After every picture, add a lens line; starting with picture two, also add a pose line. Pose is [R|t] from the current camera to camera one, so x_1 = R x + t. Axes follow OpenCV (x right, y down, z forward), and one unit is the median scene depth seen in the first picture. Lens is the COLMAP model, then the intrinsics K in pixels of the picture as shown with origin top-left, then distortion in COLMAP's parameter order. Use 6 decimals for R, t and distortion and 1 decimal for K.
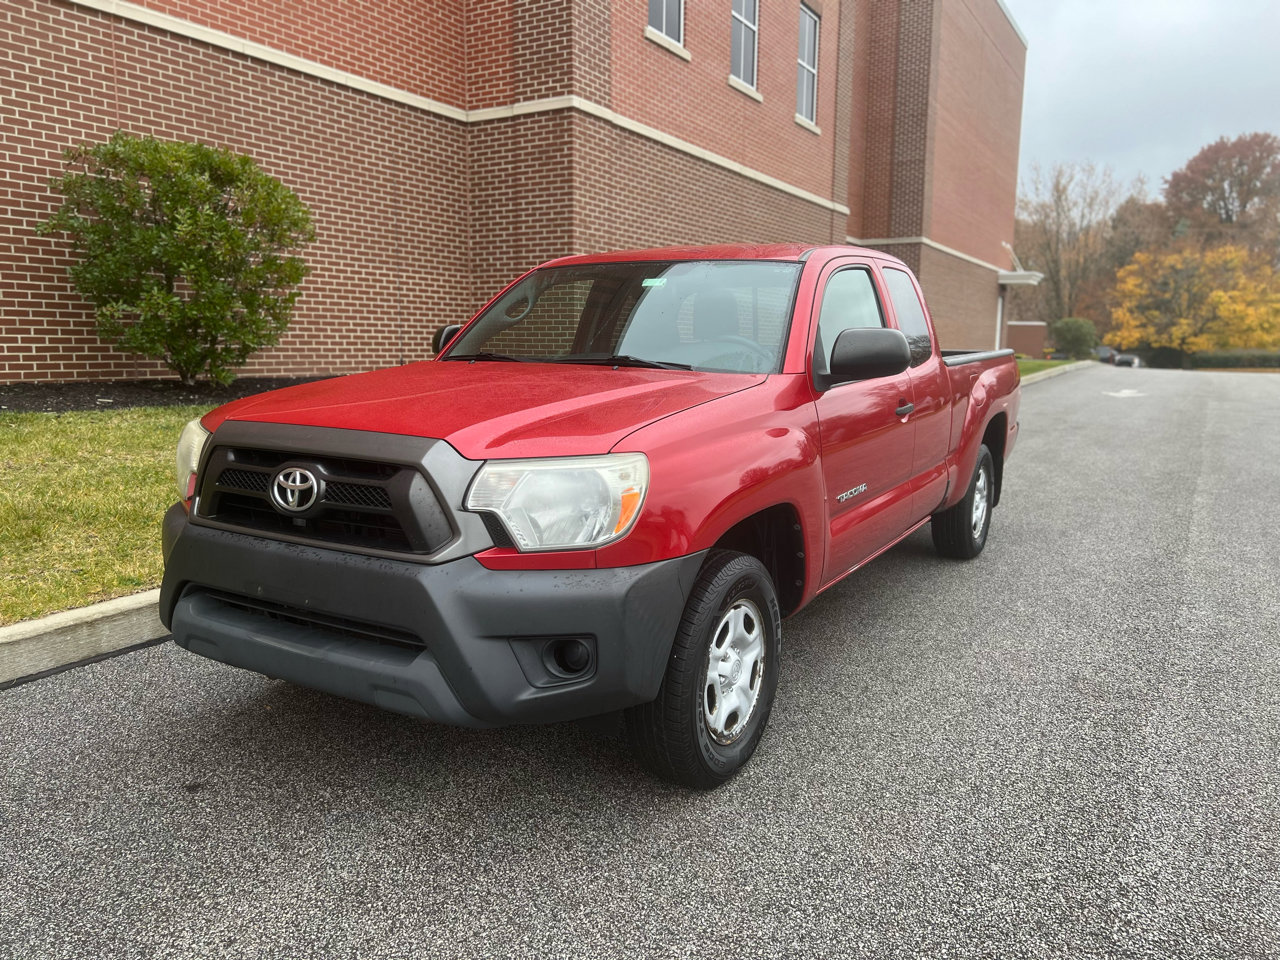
lens RADIAL K [[963.0, 0, 645.6], [0, 963.0, 485.6], [0, 0, 1]] dist [0.054504, -0.058700]
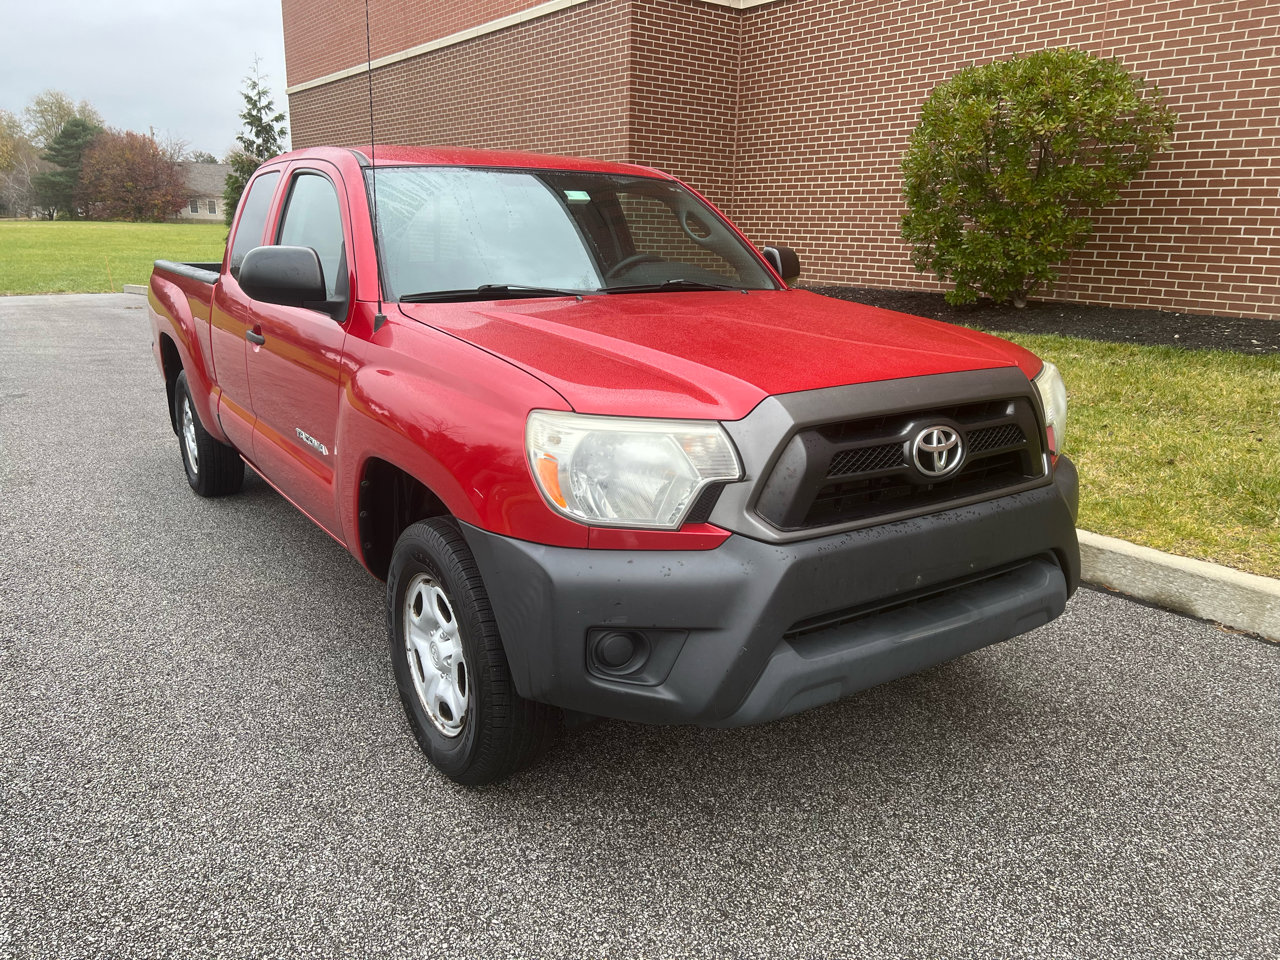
lens RADIAL K [[963.0, 0, 637.9], [0, 963.0, 483.4], [0, 0, 1]] dist [0.054504, -0.058700]
pose [[-0.421045, 0.214607, -0.881286, 0.436610], [-0.155544, 0.940131, 0.303249, -0.124726], [0.893603, 0.264760, -0.362457, 0.759934]]
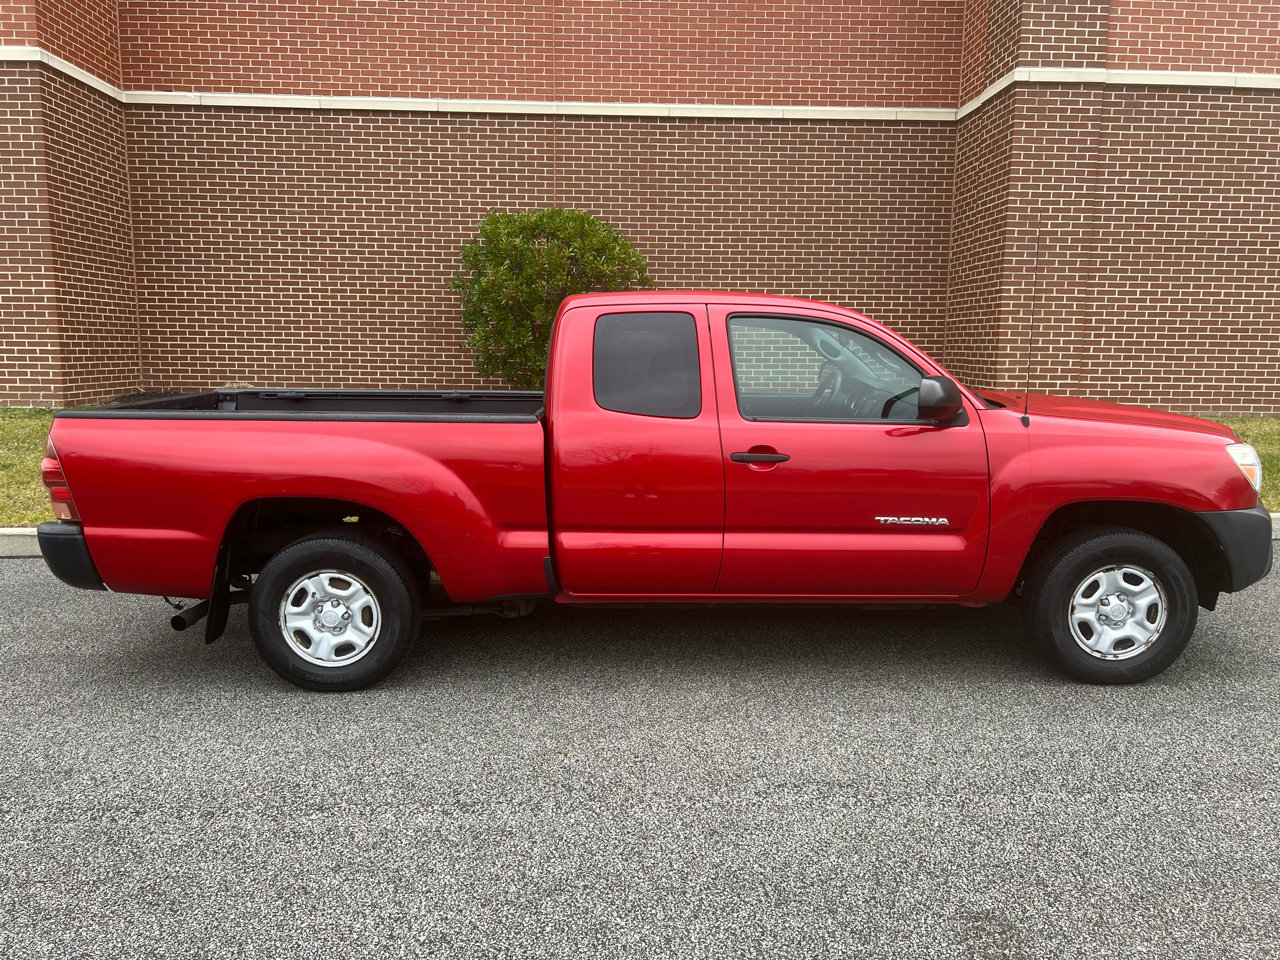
lens RADIAL K [[963.0, 0, 646.4], [0, 963.0, 484.9], [0, 0, 1]] dist [0.054504, -0.058700]
pose [[0.534185, 0.122016, -0.836516, 0.474990], [-0.127060, 0.989877, 0.063248, -0.062774], [0.835765, 0.072501, 0.544280, 0.304253]]
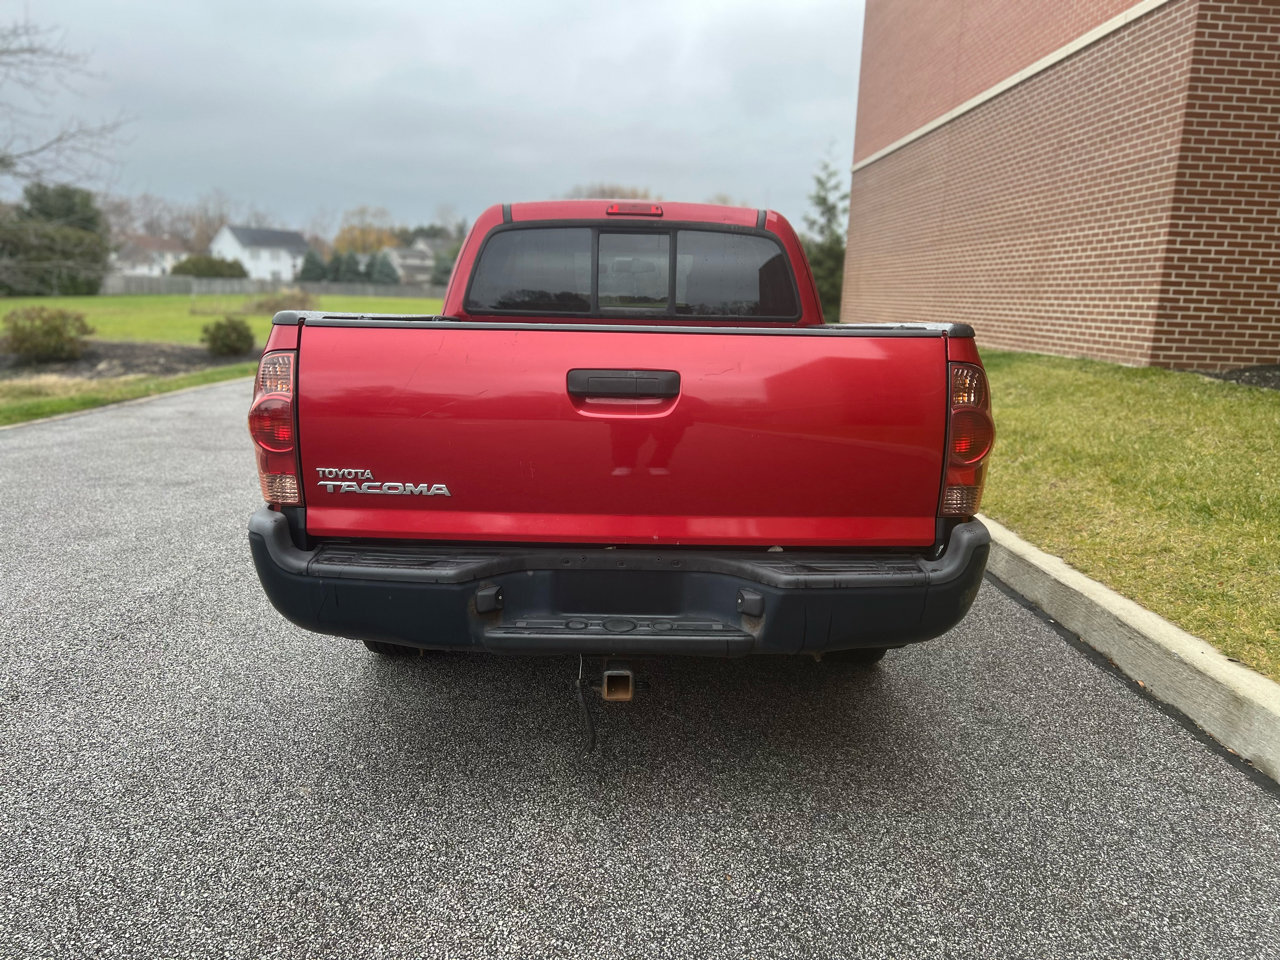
lens RADIAL K [[963.0, 0, 647.3], [0, 963.0, 484.7], [0, 0, 1]] dist [0.054504, -0.058700]
pose [[-0.856145, 0.063515, -0.512817, 0.252067], [-0.113279, 0.945208, 0.306187, -0.114912], [0.504166, 0.320232, -0.802040, 0.774070]]
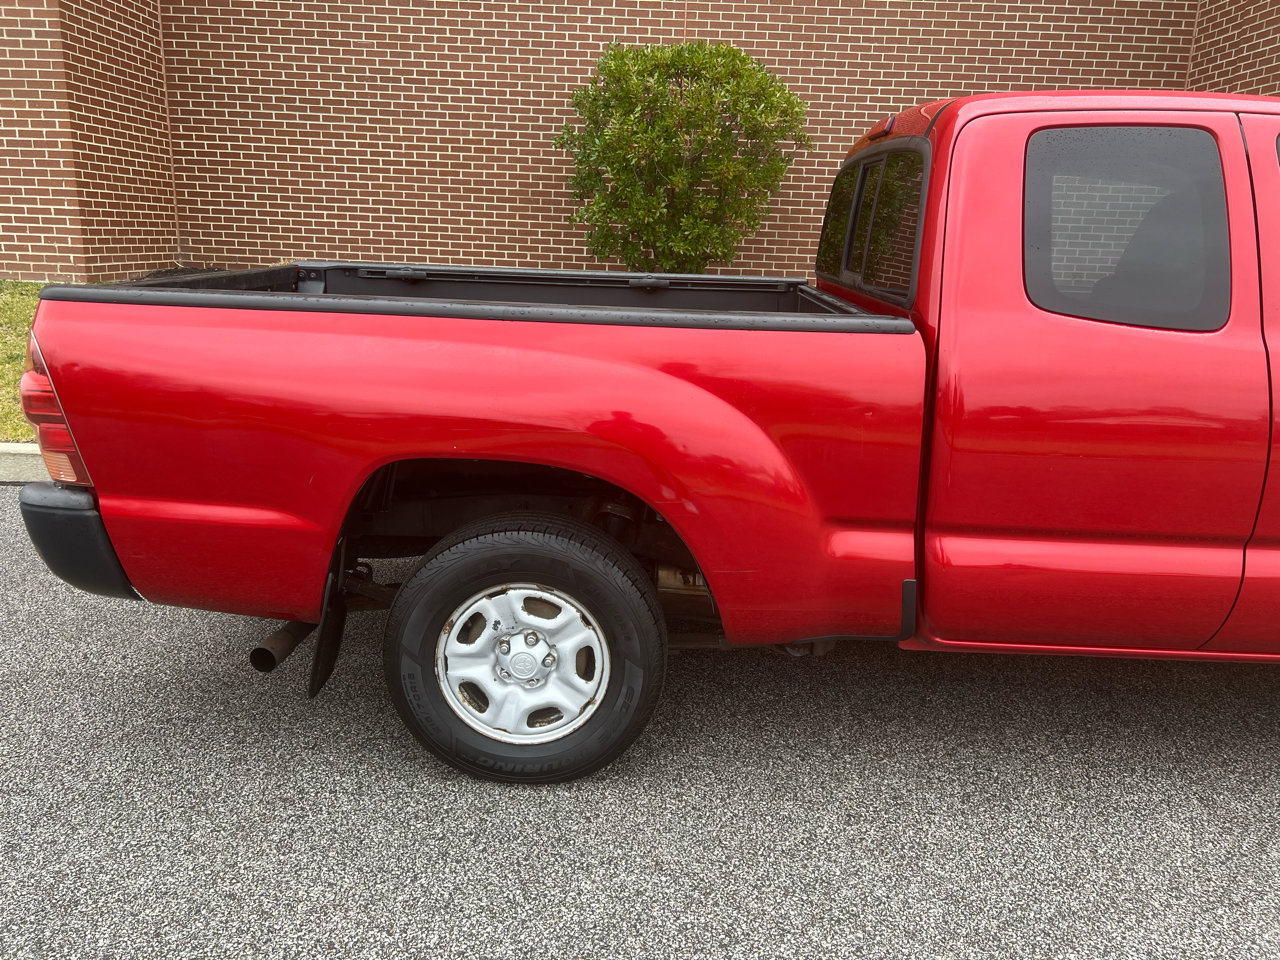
lens RADIAL K [[963.0, 0, 644.6], [0, 963.0, 485.2], [0, 0, 1]] dist [0.054504, -0.058700]
pose [[0.502187, 0.229193, -0.833834, 0.296350], [-0.155341, 0.972462, 0.173741, -0.053780], [0.850692, 0.042278, 0.523961, 0.317458]]
